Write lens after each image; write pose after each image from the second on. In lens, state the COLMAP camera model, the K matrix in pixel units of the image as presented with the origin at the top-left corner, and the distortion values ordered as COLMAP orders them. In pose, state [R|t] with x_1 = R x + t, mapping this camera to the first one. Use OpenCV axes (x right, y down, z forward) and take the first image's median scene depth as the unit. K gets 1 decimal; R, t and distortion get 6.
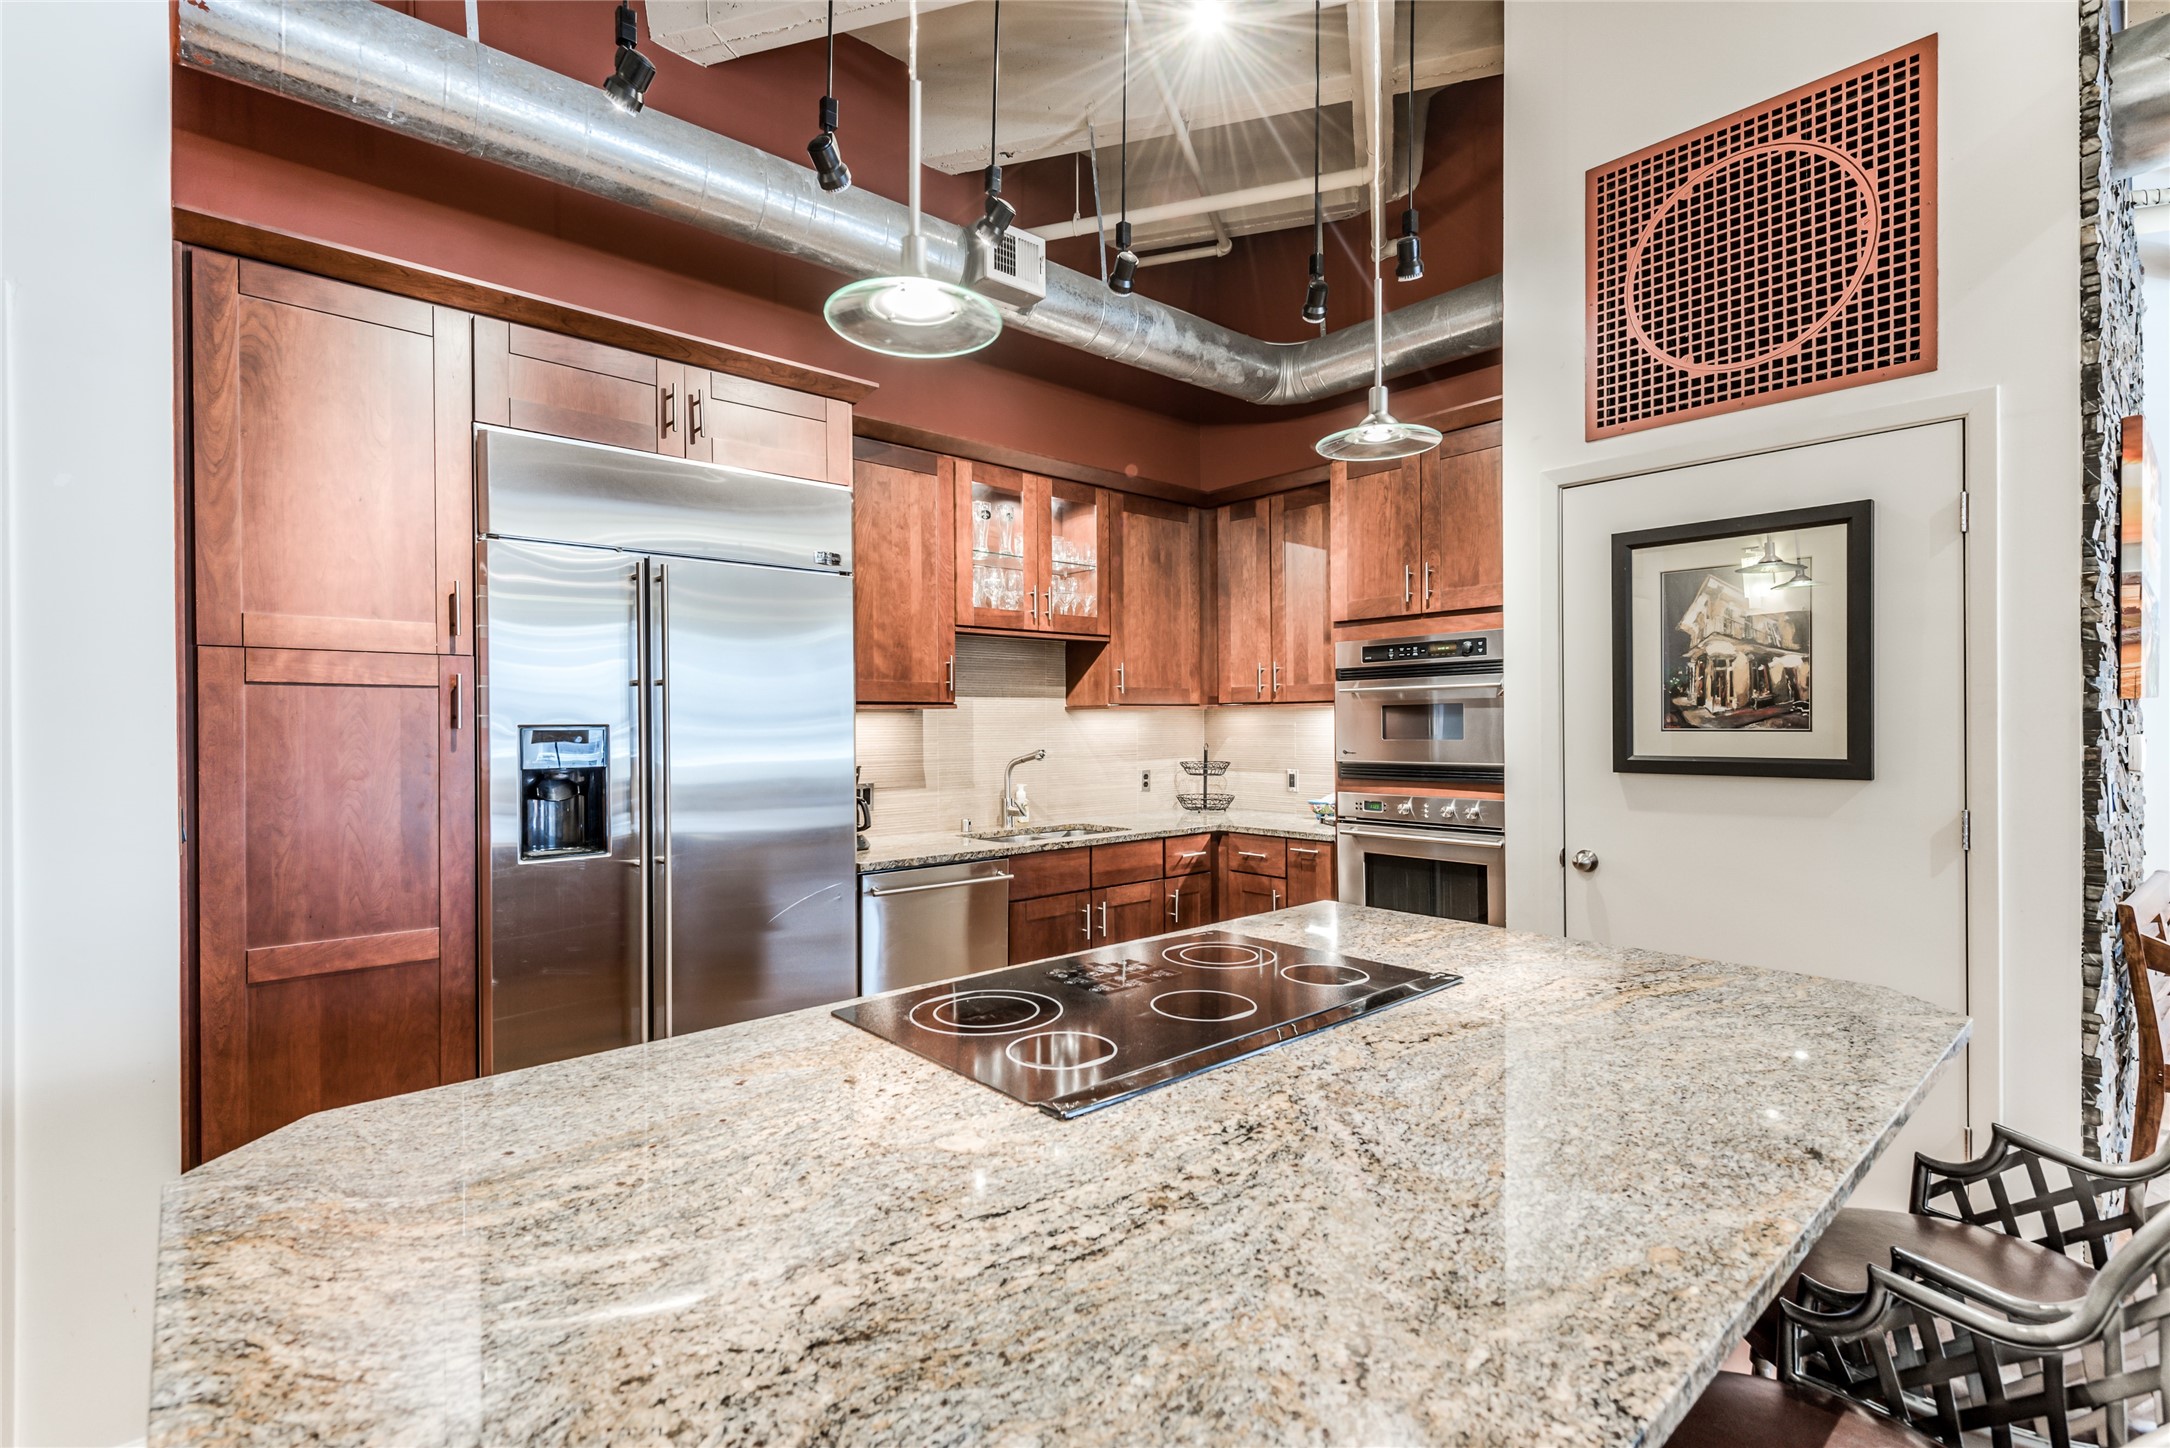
lens RADIAL K [[974.9, 0, 1076.6], [0, 974.9, 731.5], [0, 0, 1]] dist [0.000110, -0.000354]
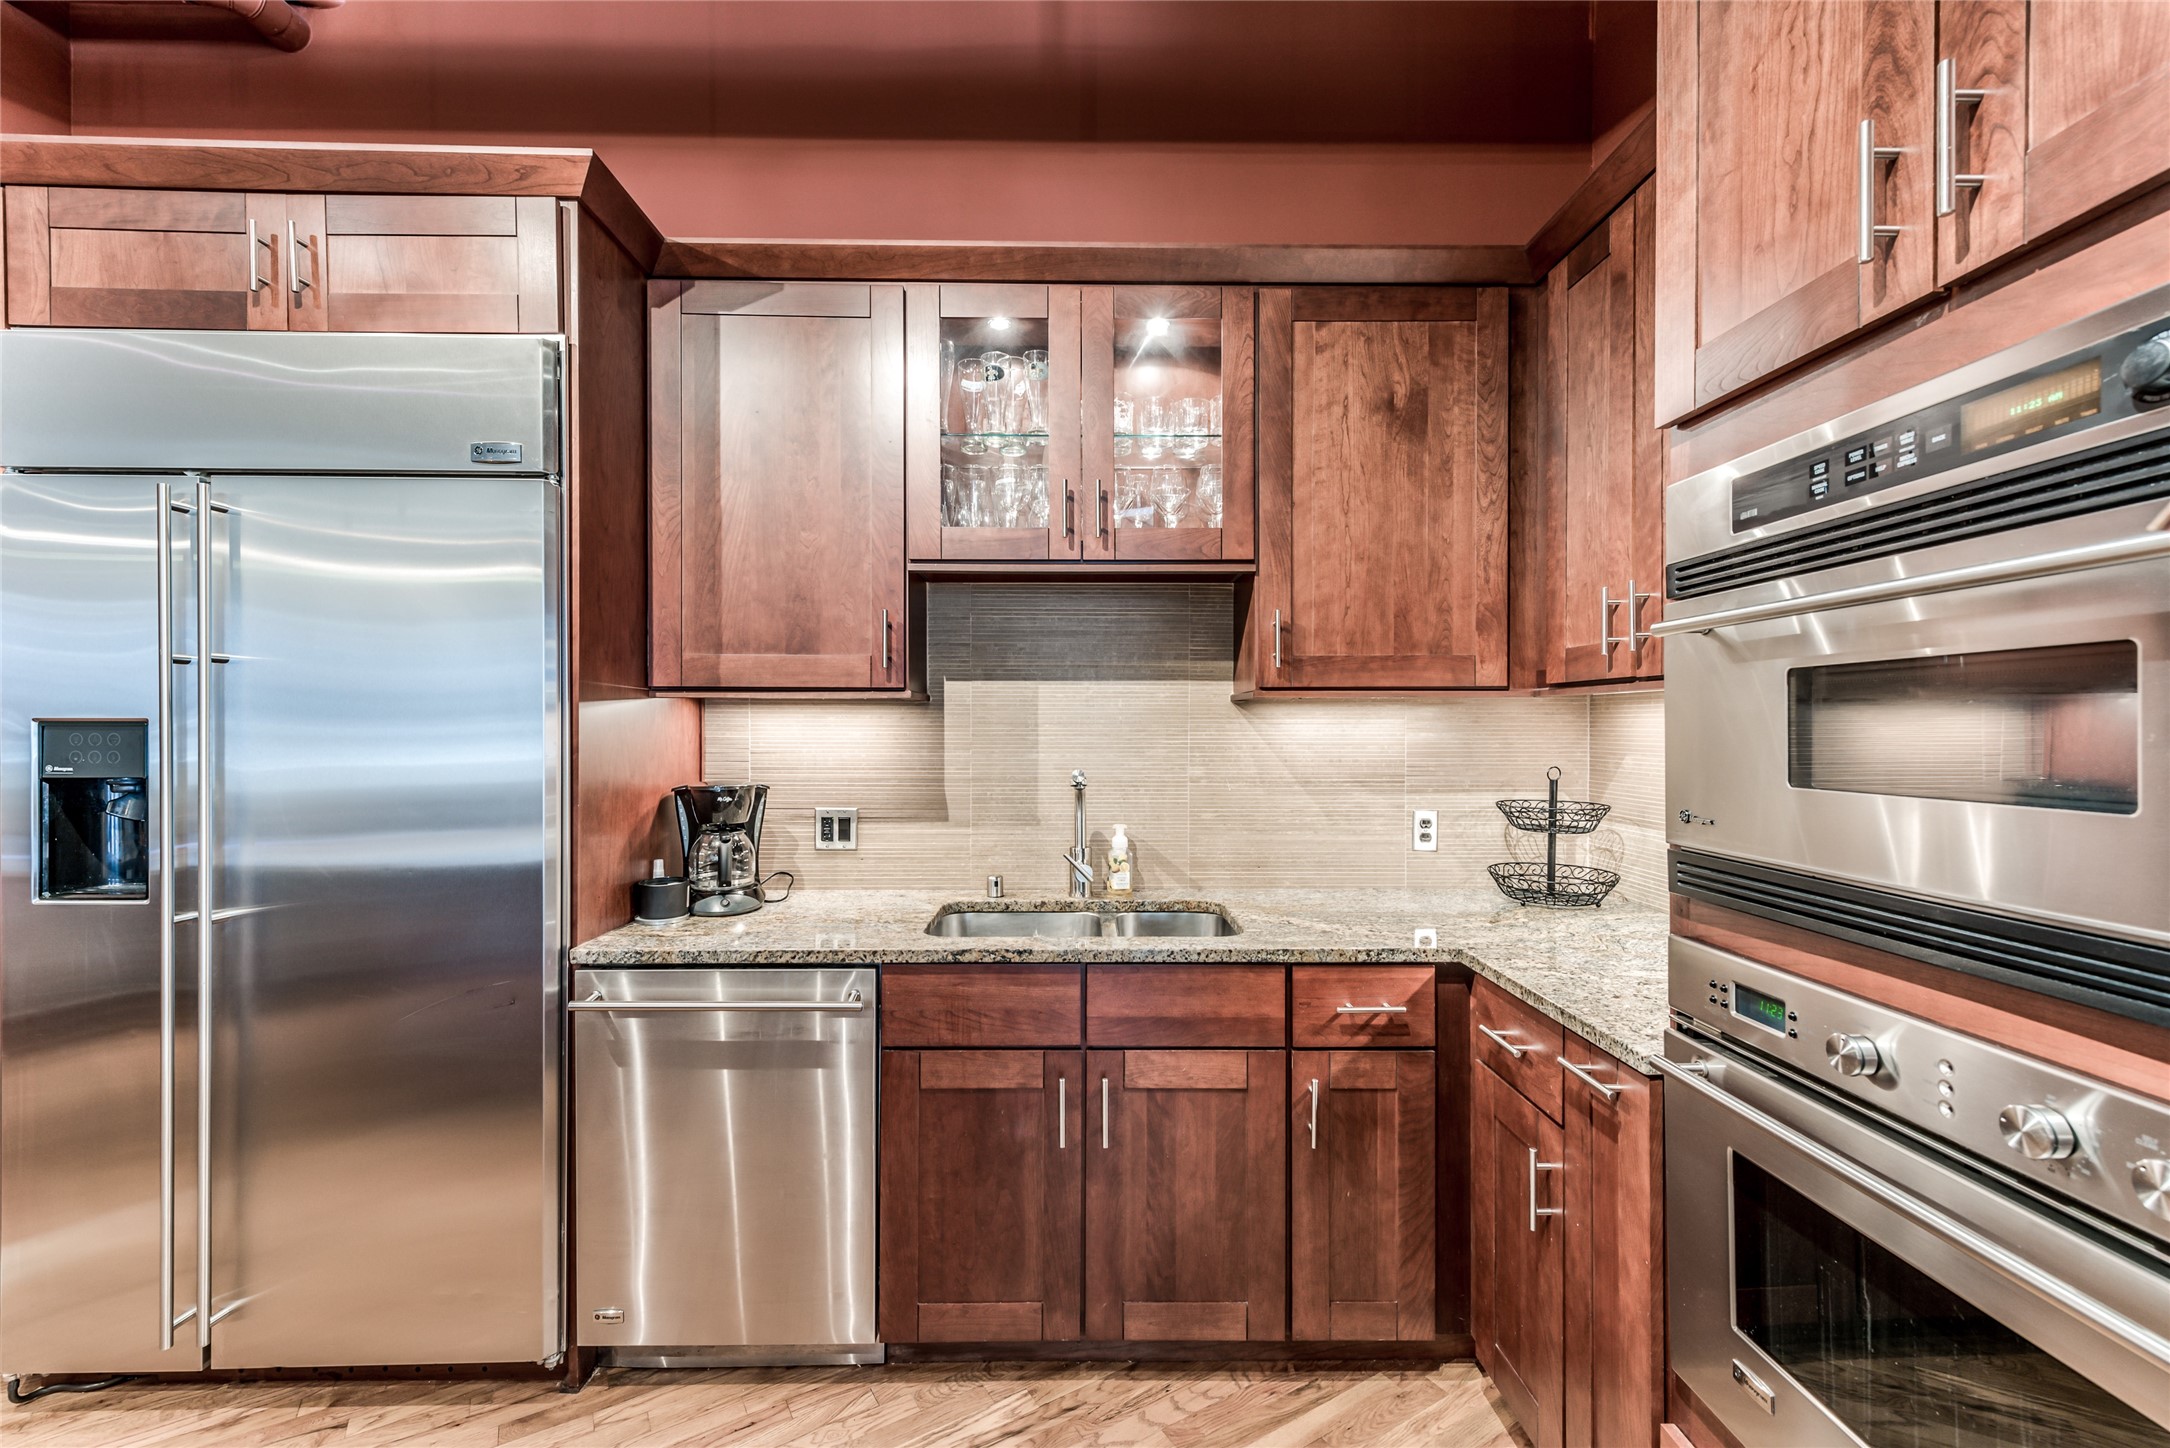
lens RADIAL K [[883.8, 0, 1097.6], [0, 883.8, 723.6], [0, 0, 1]] dist [0.018527, 0.000471]
pose [[0.763422, 0.004764, -0.645882, 0.296927], [-0.010635, 0.999930, -0.005196, -0.005383], [0.645812, 0.010836, 0.763419, 0.601679]]
